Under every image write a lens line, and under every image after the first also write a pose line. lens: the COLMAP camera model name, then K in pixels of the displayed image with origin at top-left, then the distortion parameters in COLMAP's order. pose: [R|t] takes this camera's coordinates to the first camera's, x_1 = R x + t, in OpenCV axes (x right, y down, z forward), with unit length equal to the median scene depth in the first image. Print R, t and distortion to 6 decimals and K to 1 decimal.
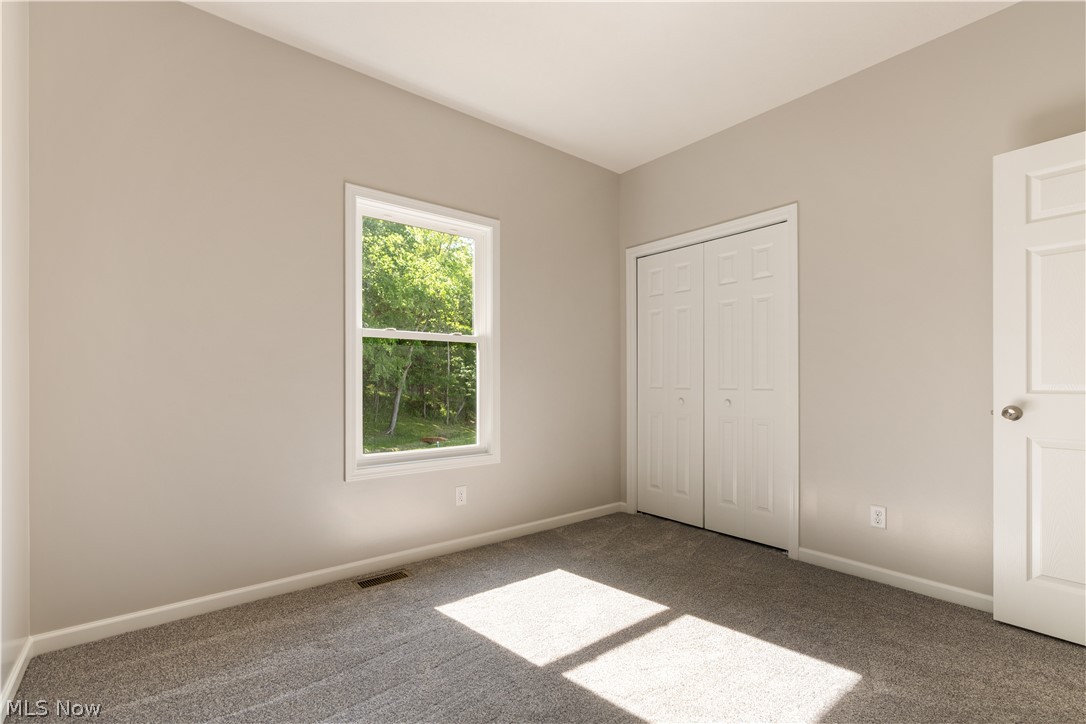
lens RADIAL K [[485.8, 0, 528.2], [0, 485.8, 385.7], [0, 0, 1]] dist [-0.008700, 0.001619]
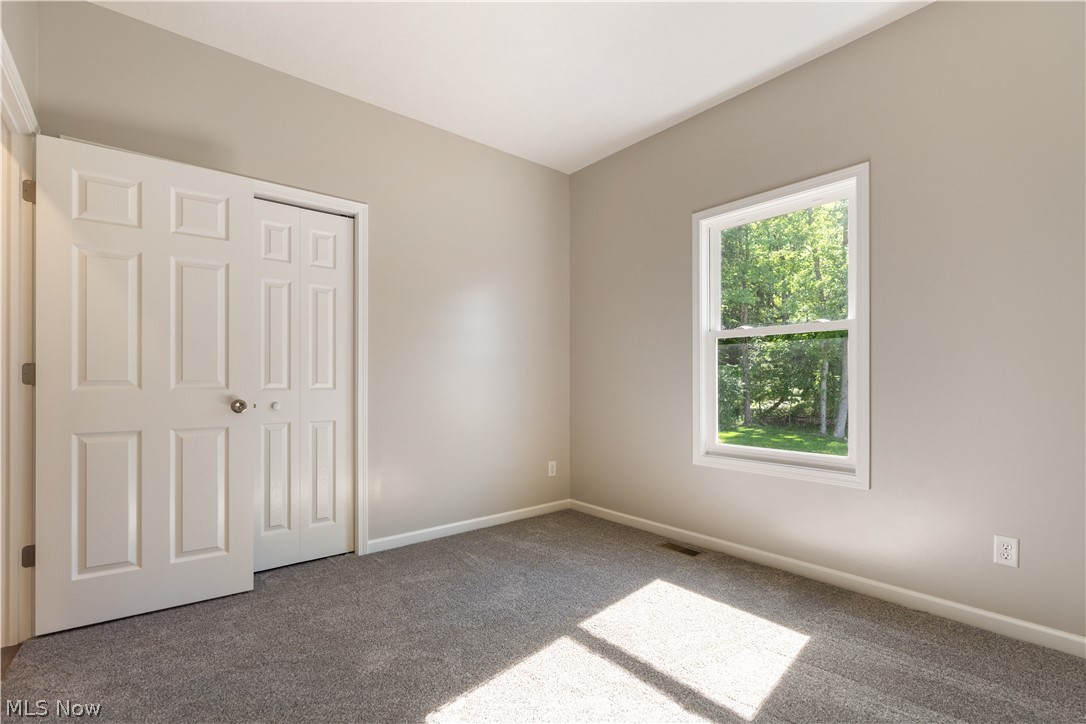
lens RADIAL K [[485.8, 0, 541.4], [0, 485.8, 370.4], [0, 0, 1]] dist [-0.008700, 0.001619]
pose [[0.028201, -0.010089, -0.999551, 0.773340], [0.004092, 0.999942, -0.009977, -0.019838], [0.999594, -0.003809, 0.028241, 0.563839]]
